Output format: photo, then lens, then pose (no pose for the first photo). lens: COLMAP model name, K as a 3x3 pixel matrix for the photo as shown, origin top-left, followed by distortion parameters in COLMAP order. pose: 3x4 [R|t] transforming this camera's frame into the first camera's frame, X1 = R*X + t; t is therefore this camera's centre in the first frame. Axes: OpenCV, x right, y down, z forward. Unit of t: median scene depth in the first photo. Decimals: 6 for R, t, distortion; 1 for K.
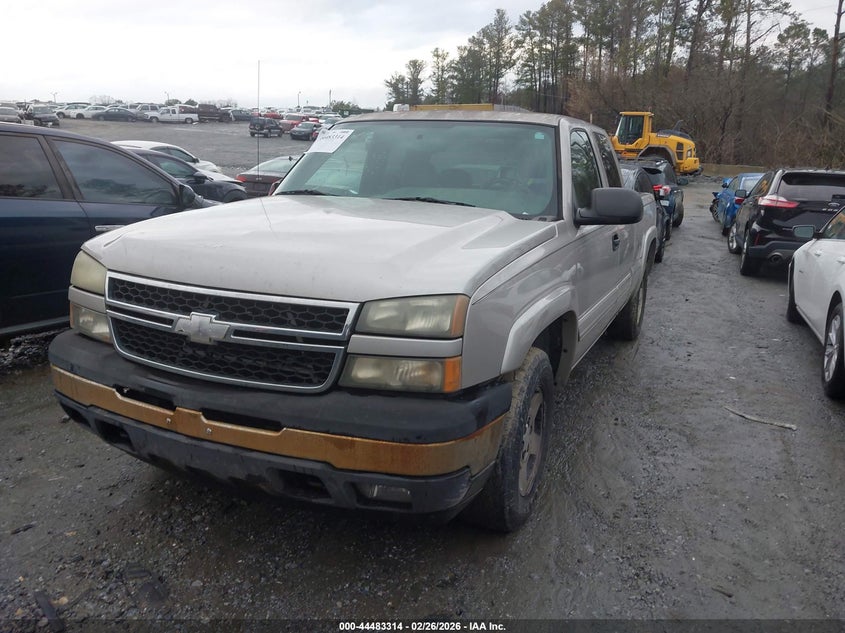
lens RADIAL K [[659.8, 0, 422.5], [0, 659.8, 316.5], [0, 0, 1]] dist [0.001453, -0.005981]
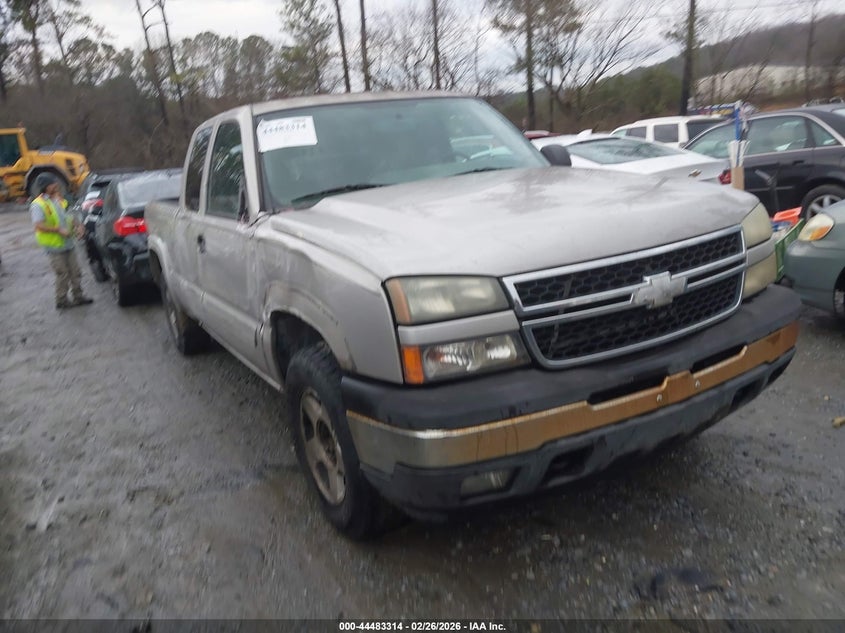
lens RADIAL K [[675.6, 0, 422.5], [0, 675.6, 316.5], [0, 0, 1]] dist [0.002746, -0.000947]
pose [[0.590109, -0.284802, 0.755420, -0.718929], [0.305343, 0.944937, 0.117729, -0.092644], [-0.747354, 0.161189, 0.644578, 0.351939]]
